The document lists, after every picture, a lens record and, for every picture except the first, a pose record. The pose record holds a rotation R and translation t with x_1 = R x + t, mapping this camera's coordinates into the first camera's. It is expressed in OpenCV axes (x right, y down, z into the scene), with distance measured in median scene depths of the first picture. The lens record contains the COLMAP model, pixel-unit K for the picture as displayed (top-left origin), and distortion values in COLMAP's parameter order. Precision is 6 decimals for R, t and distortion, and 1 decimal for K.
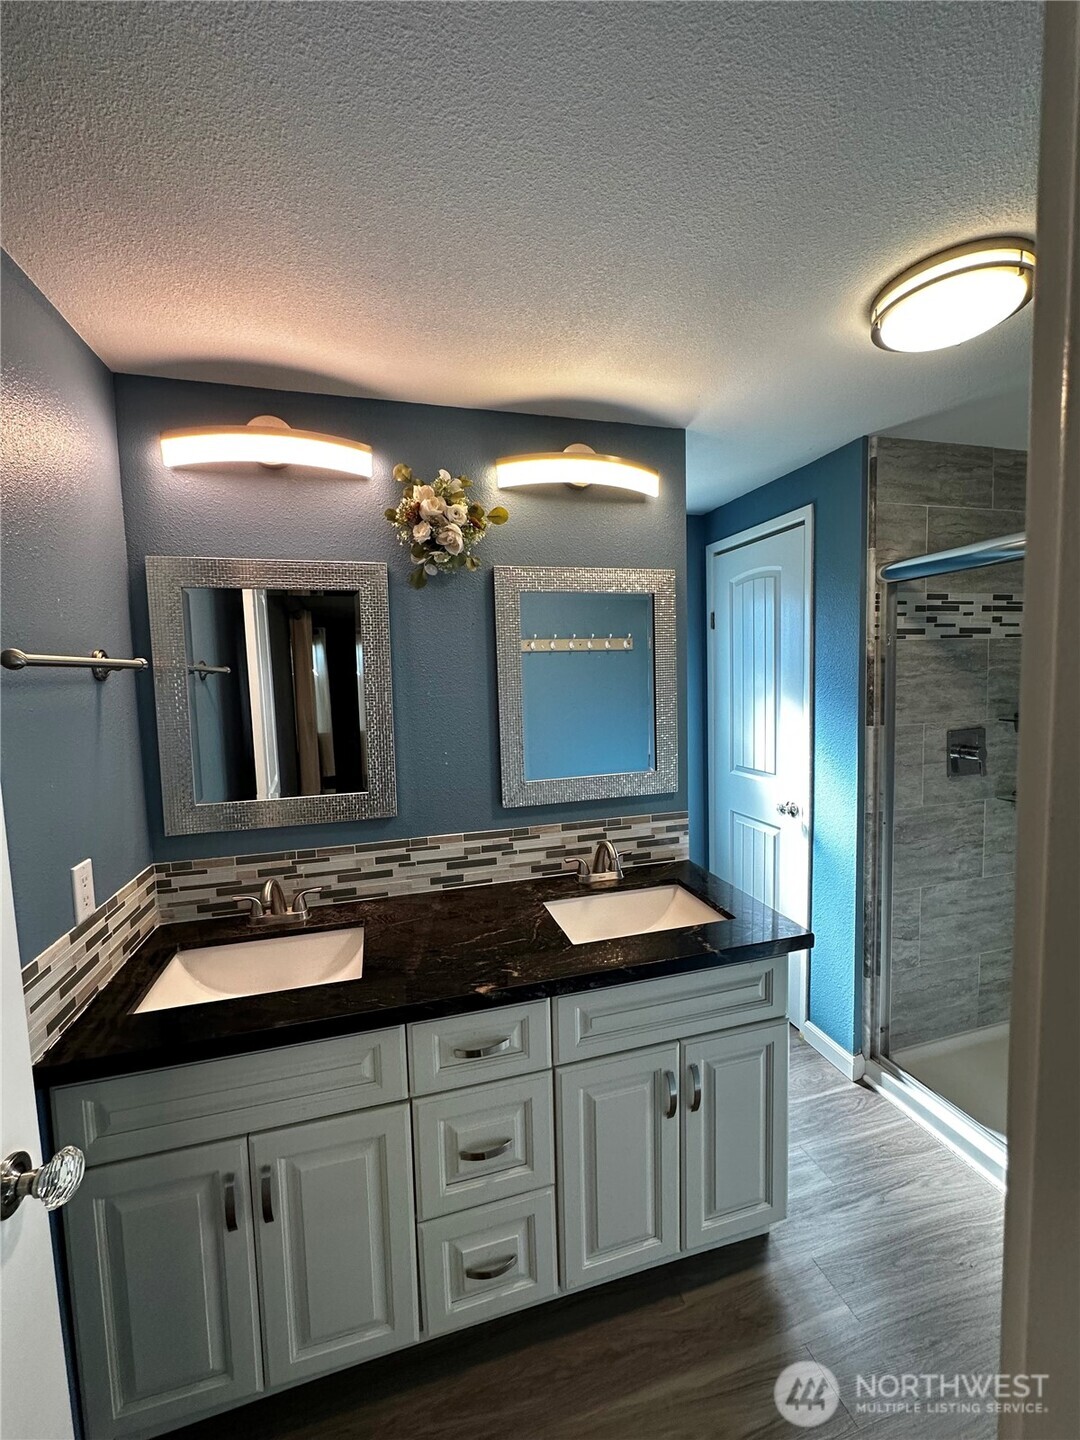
lens RADIAL K [[575.0, 0, 540.2], [0, 575.0, 718.1], [0, 0, 1]] dist [-0.000168, -0.000922]
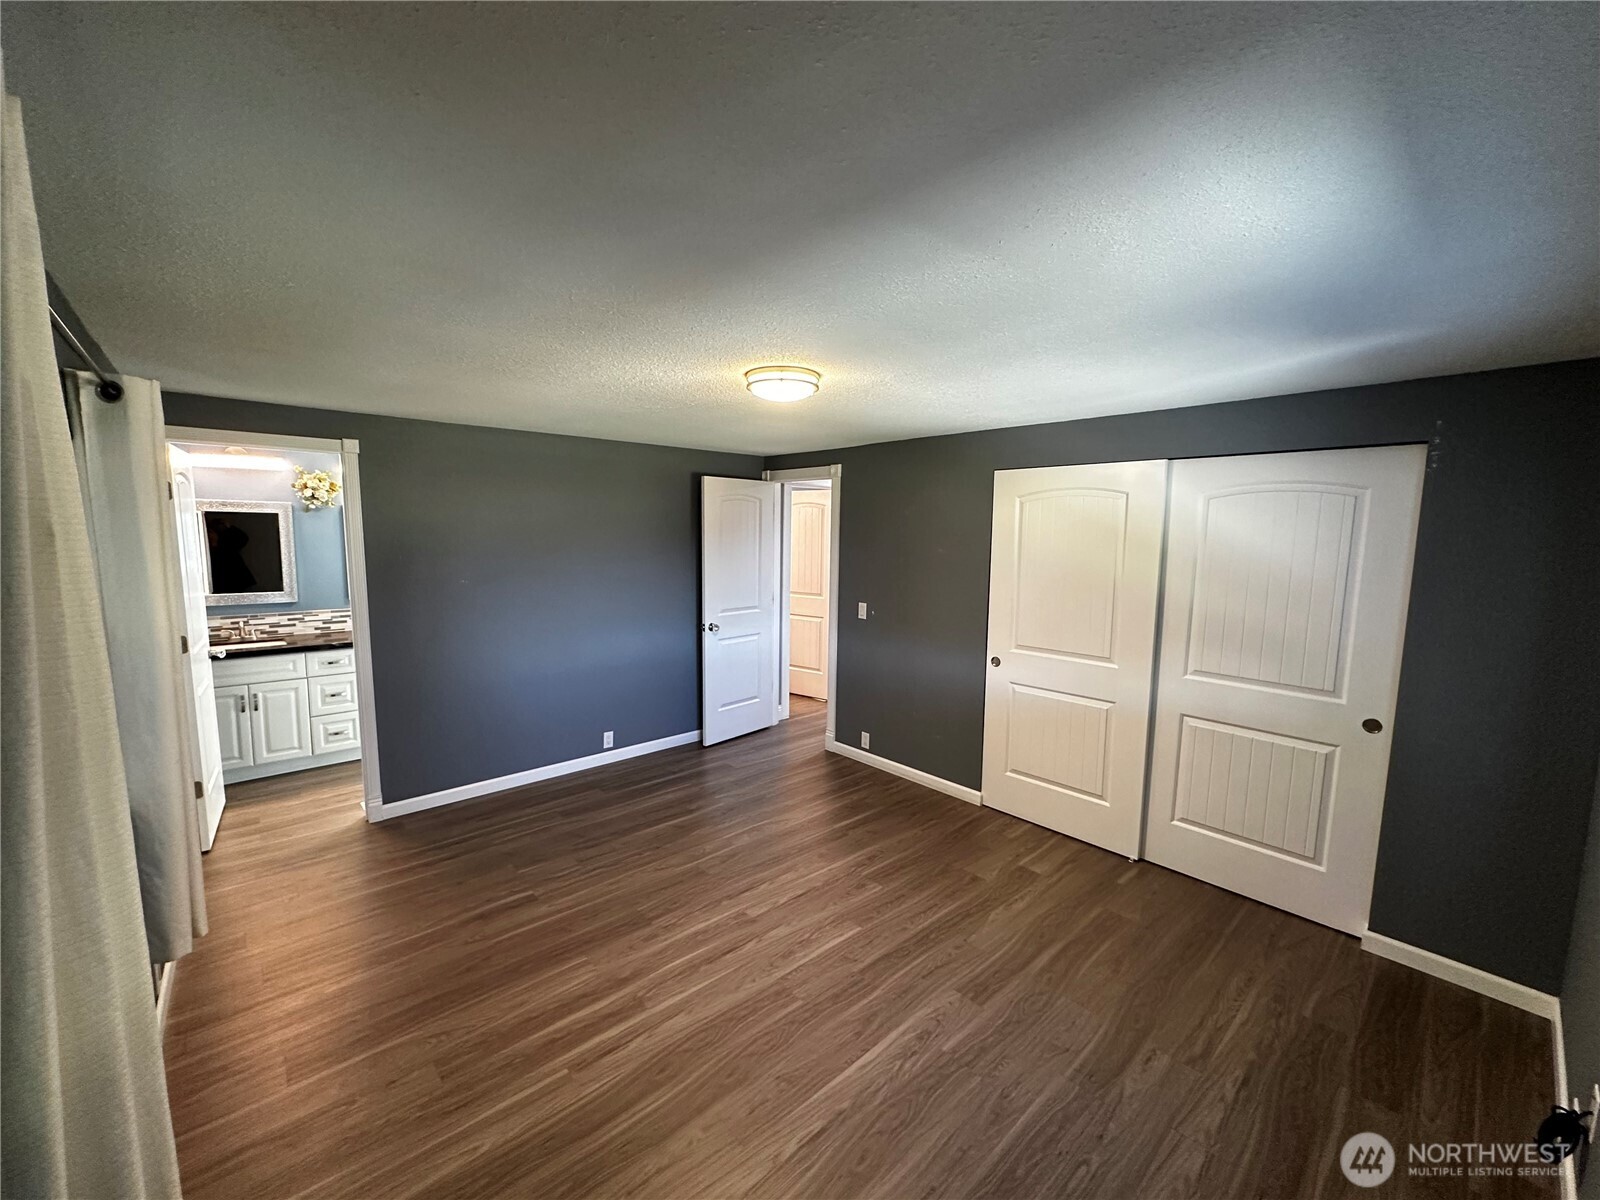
lens RADIAL K [[638.9, 0, 791.4], [0, 638.9, 598.5], [0, 0, 1]] dist [-0.000168, -0.000922]
pose [[0.900982, -0.009960, 0.433743, 0.514127], [-0.000768, 0.999698, 0.024551, 0.089680], [-0.433857, -0.022454, 0.900702, -2.597788]]
